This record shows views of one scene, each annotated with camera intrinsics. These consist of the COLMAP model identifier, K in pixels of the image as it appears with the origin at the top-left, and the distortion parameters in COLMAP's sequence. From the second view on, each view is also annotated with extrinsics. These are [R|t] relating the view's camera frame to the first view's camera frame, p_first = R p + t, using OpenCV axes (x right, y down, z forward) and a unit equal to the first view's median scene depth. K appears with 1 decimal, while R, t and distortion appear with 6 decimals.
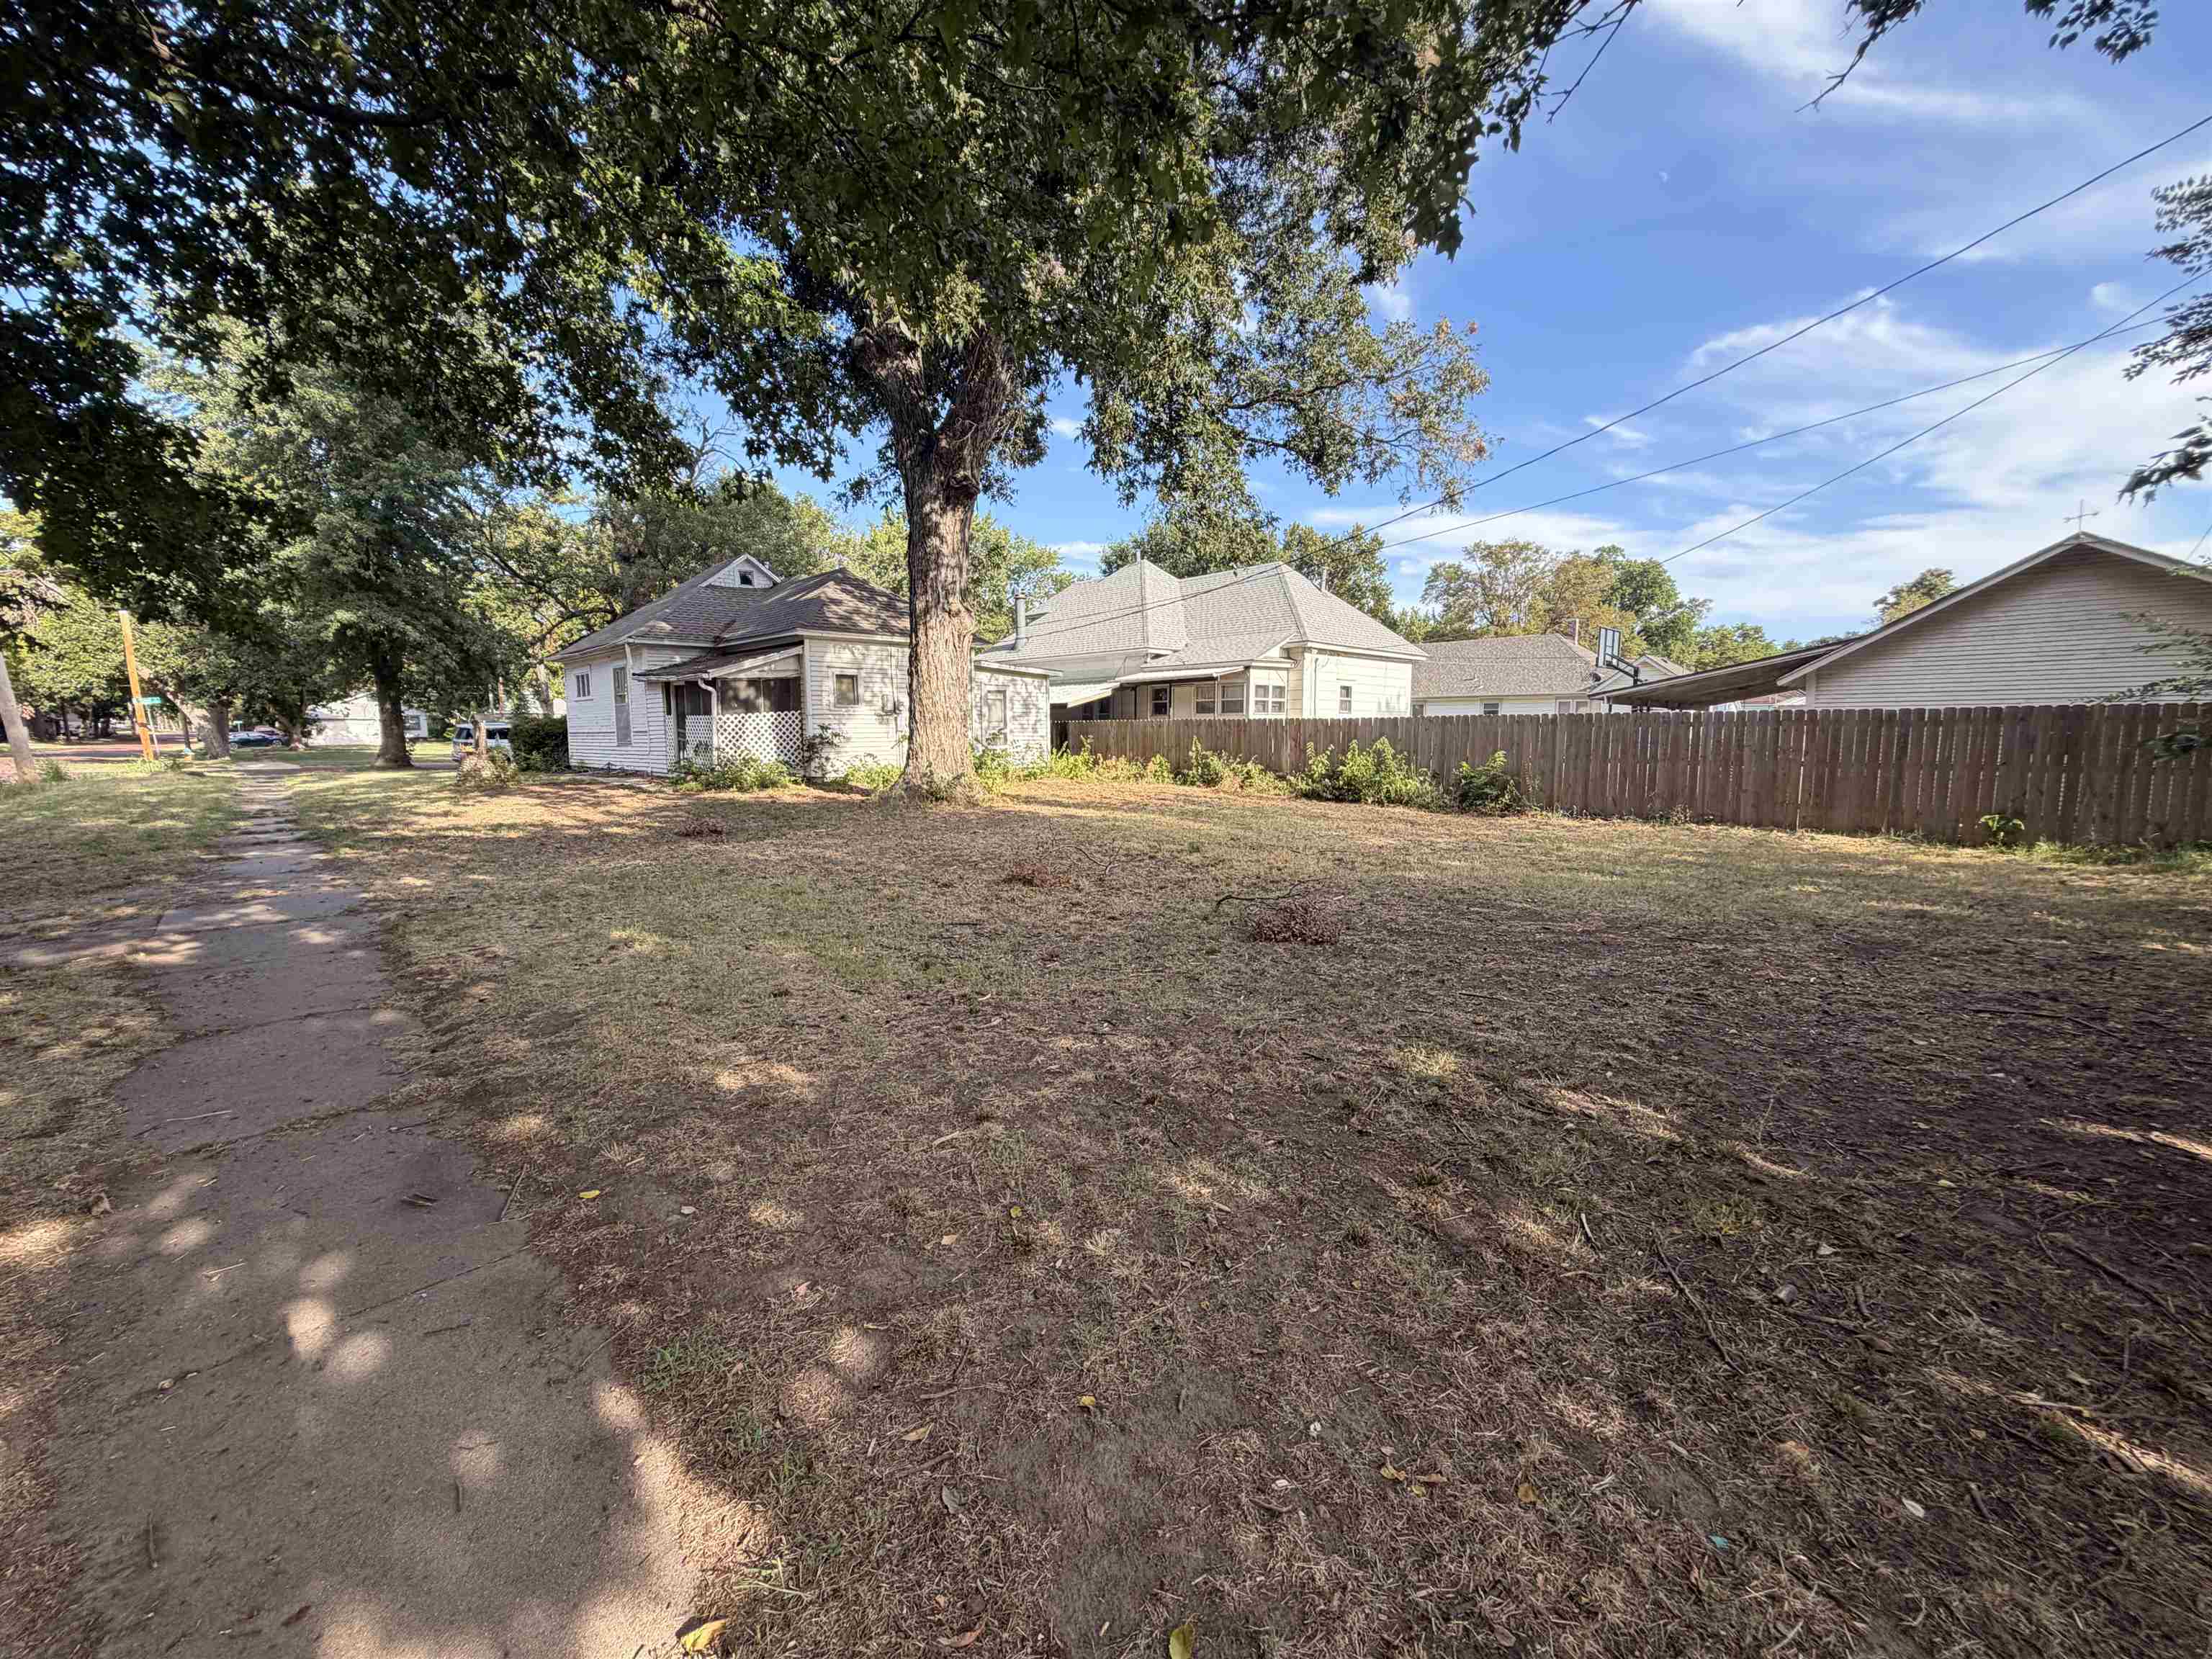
lens RADIAL K [[884.4, 0, 1105.3], [0, 884.4, 832.7], [0, 0, 1]] dist [-0.002239, 0.000091]
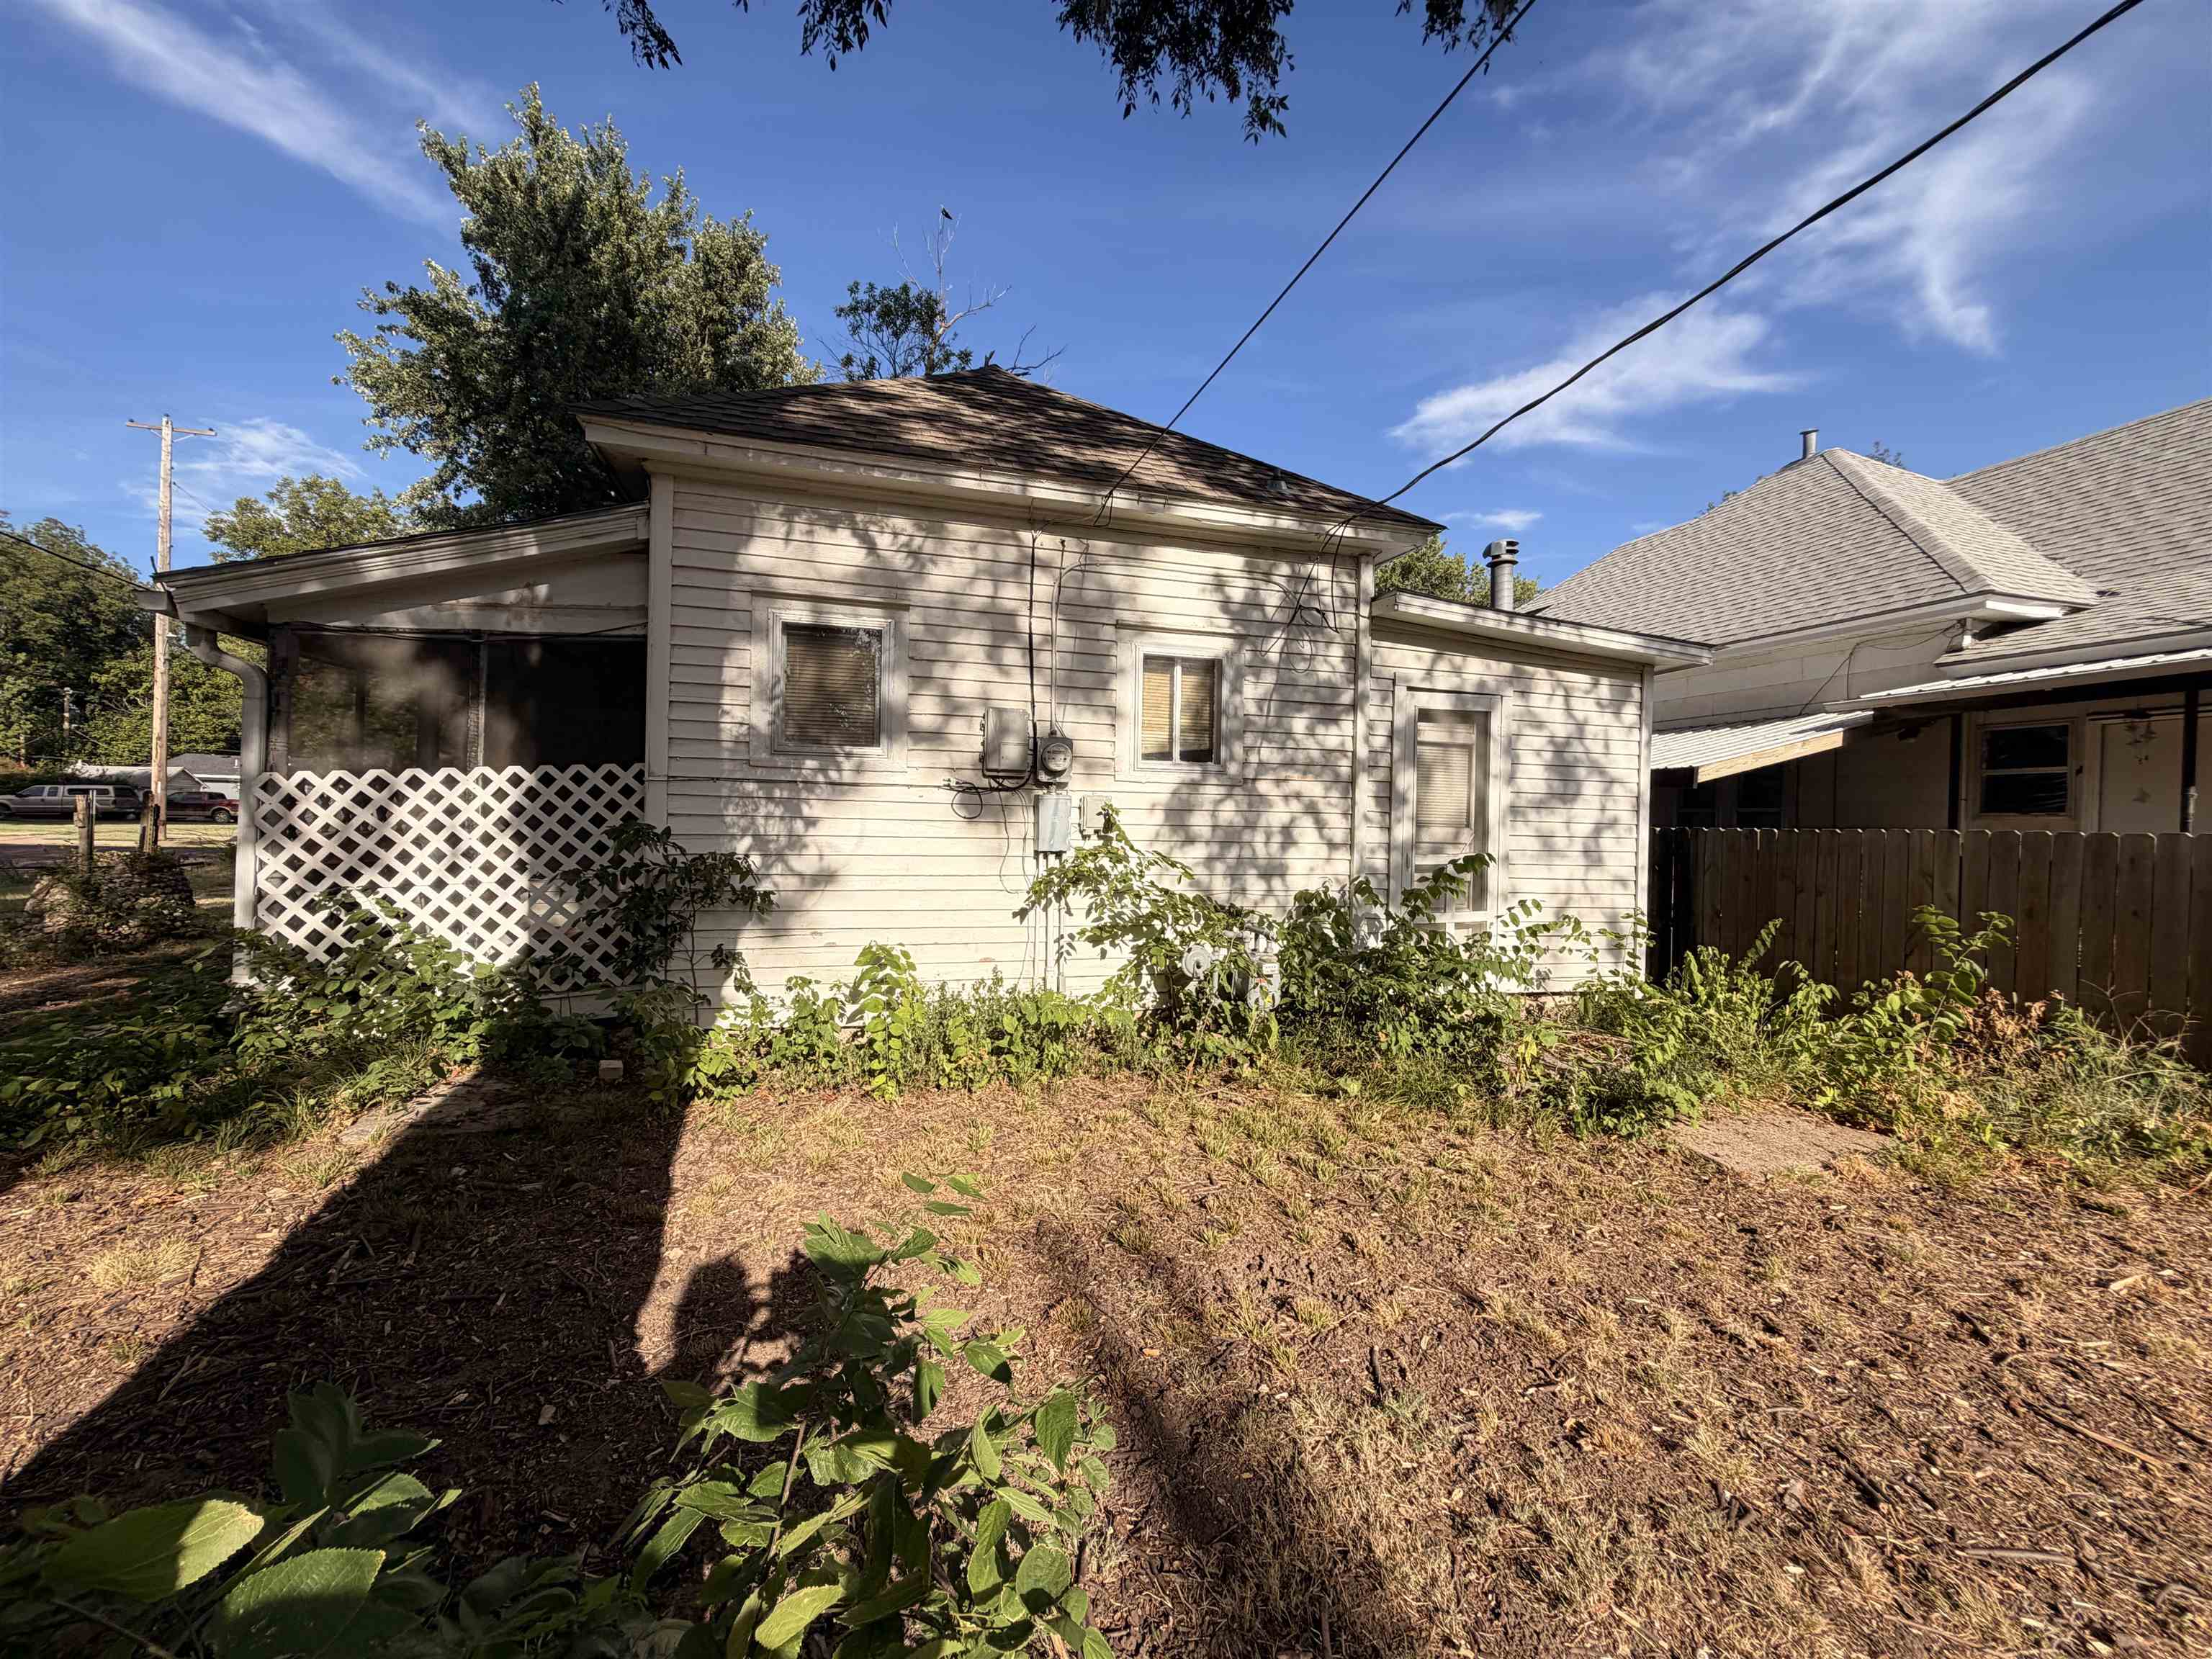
lens RADIAL K [[884.4, 0, 1105.9], [0, 884.4, 825.6], [0, 0, 1]] dist [-0.002239, 0.000091]
pose [[0.884821, 0.030612, -0.464925, -0.099812], [-0.082619, 0.992335, -0.091898, -0.101151], [0.458548, 0.119724, 0.880568, 0.791298]]
